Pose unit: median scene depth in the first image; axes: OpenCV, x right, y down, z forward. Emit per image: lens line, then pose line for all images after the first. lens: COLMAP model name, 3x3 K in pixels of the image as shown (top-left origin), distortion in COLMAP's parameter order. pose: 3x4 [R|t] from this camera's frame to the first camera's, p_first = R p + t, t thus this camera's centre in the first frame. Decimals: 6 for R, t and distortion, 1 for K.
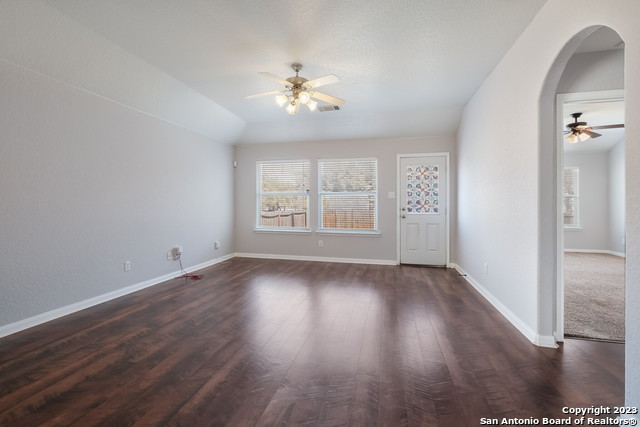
lens RADIAL K [[281.0, 0, 318.8], [0, 281.0, 203.7], [0, 0, 1]] dist [-0.000319, 0.000003]
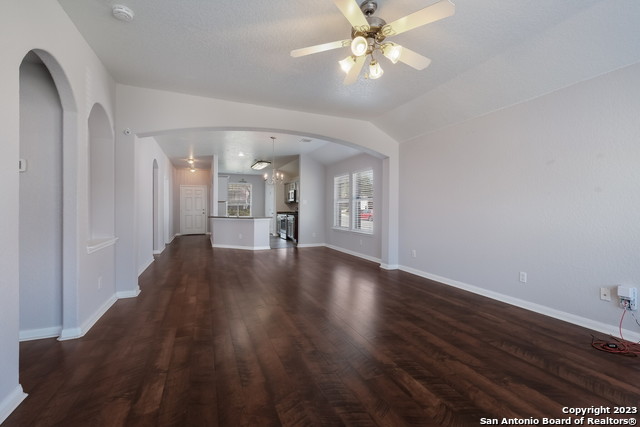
lens RADIAL K [[275.9, 0, 320.5], [0, 275.9, 210.0], [0, 0, 1]] dist [0.003176, 0.000252]
pose [[-0.800401, 0.001257, -0.599464, 0.260175], [-0.000441, 0.999996, 0.002686, 0.002249], [0.599465, 0.002414, -0.800397, 0.915196]]
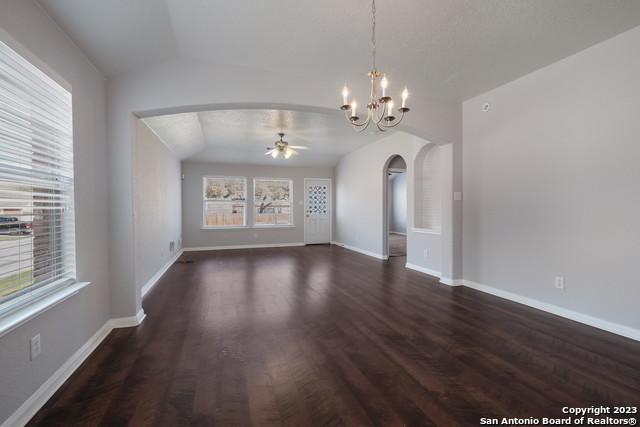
lens RADIAL K [[275.9, 0, 320.5], [0, 275.9, 210.0], [0, 0, 1]] dist [0.003176, 0.000252]
pose [[0.836130, -0.008282, 0.548469, -0.534525], [0.004199, 0.999953, 0.008700, -0.002376], [-0.548516, -0.004971, 0.836126, -0.406514]]
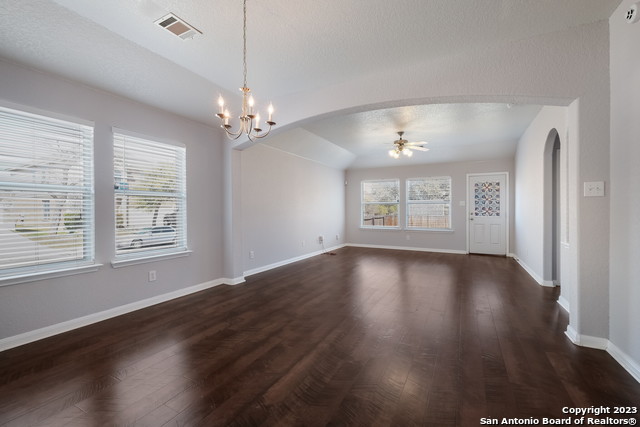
lens RADIAL K [[275.9, 0, 320.5], [0, 275.9, 210.0], [0, 0, 1]] dist [0.003176, 0.000252]
pose [[0.969538, -0.002976, -0.244924, -0.087525], [0.003017, 0.999995, -0.000208, -0.000413], [0.244924, -0.000537, 0.969542, -0.502379]]
